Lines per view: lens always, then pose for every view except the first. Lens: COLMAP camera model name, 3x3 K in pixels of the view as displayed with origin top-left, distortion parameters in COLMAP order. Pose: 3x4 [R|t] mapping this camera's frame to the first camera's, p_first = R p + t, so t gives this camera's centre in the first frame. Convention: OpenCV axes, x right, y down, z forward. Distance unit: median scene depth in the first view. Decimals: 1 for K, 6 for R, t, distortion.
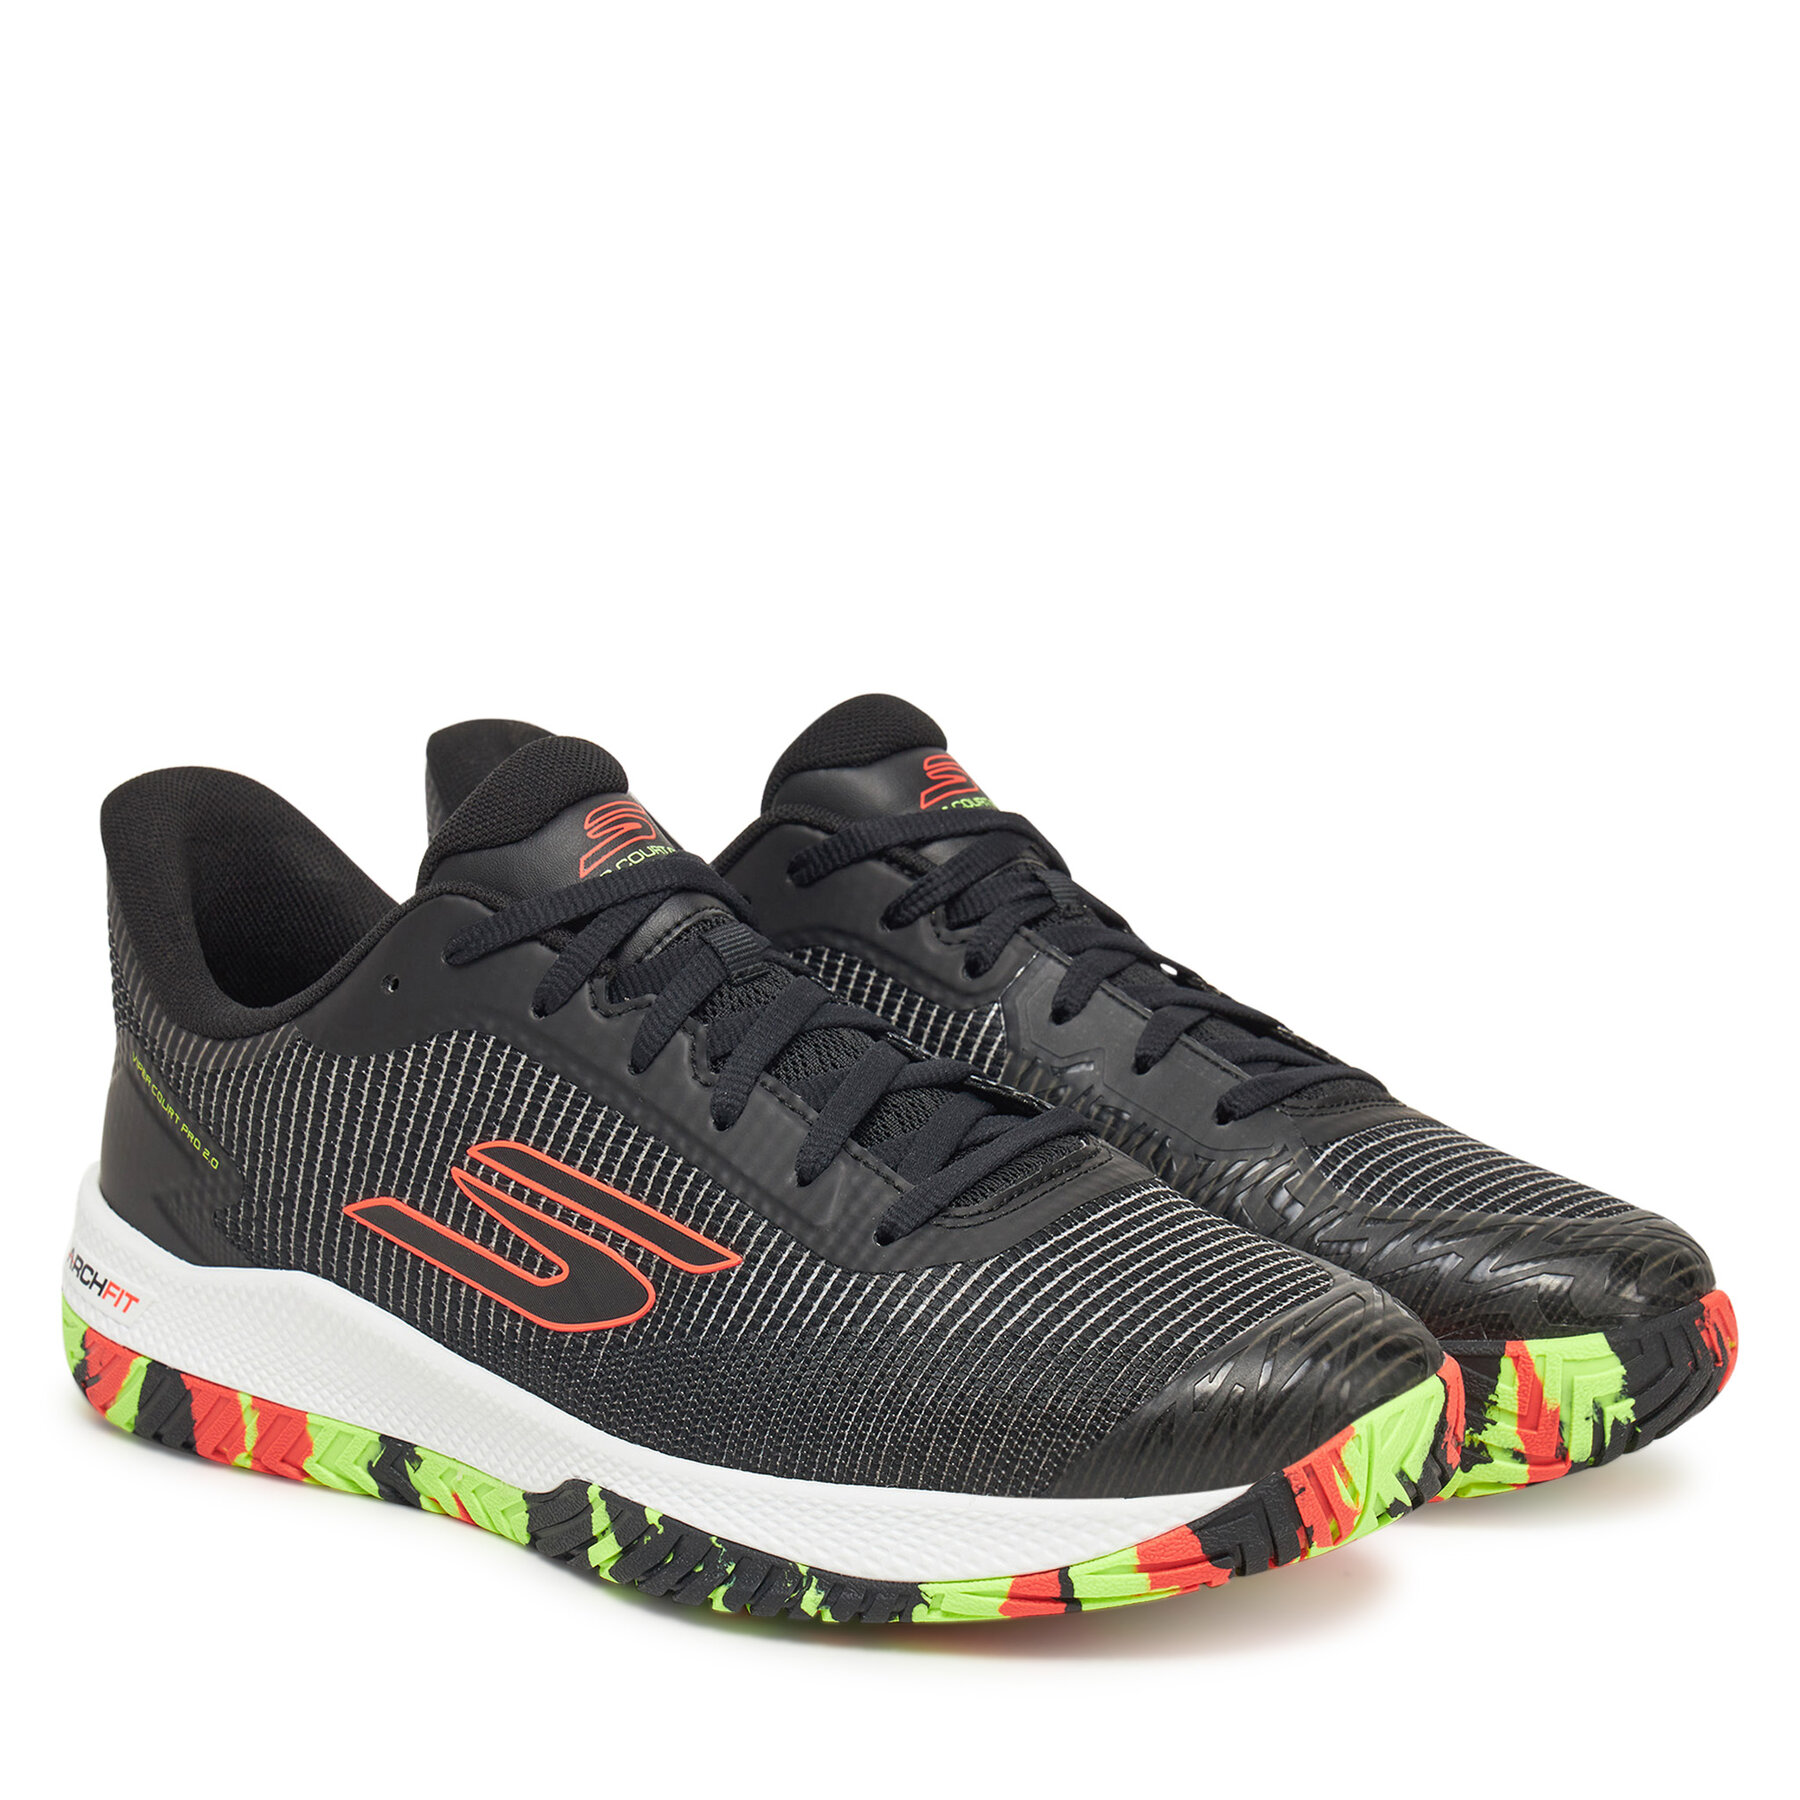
lens RADIAL K [[5509.8, 0, 900.0], [0, 5509.8, 900.0], [0, 0, 1]] dist [0.105612, 0.888014]
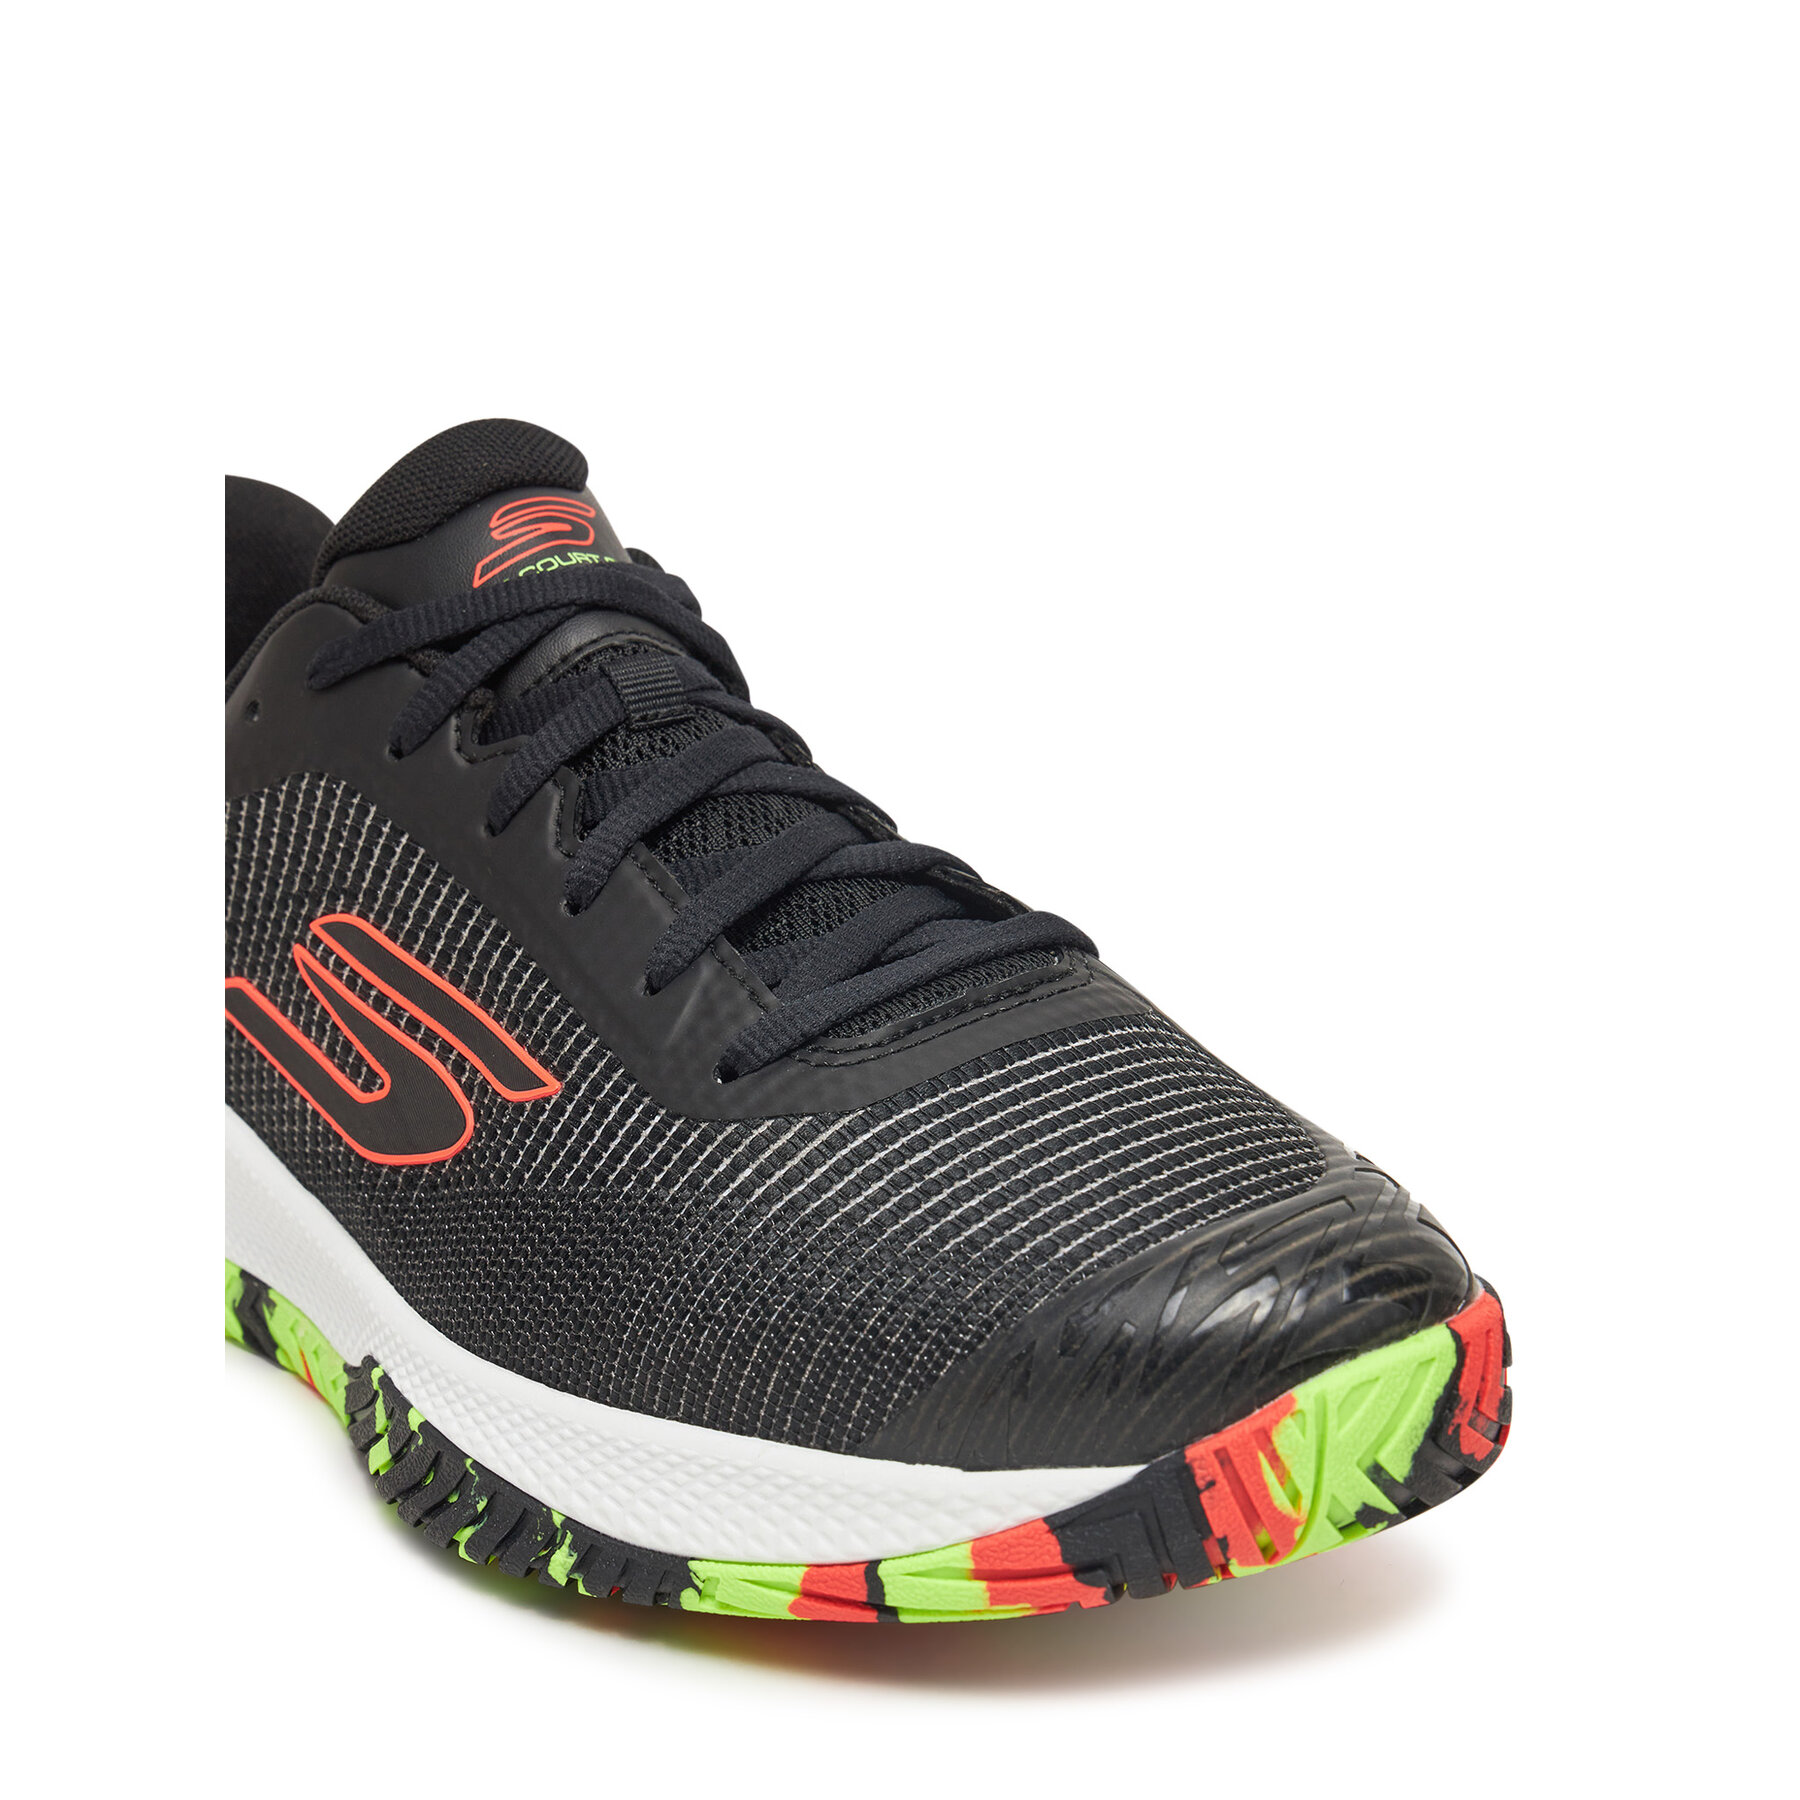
lens RADIAL K [[3509.6, 0, 1020.8], [0, 3509.6, 899.1], [0, 0, 1]] dist [-0.064105, -0.016080]
pose [[0.976117, 0.058586, -0.209197, 0.127437], [-0.054605, 0.998201, 0.024763, 0.024212], [0.210271, -0.012748, 0.977560, 0.540437]]
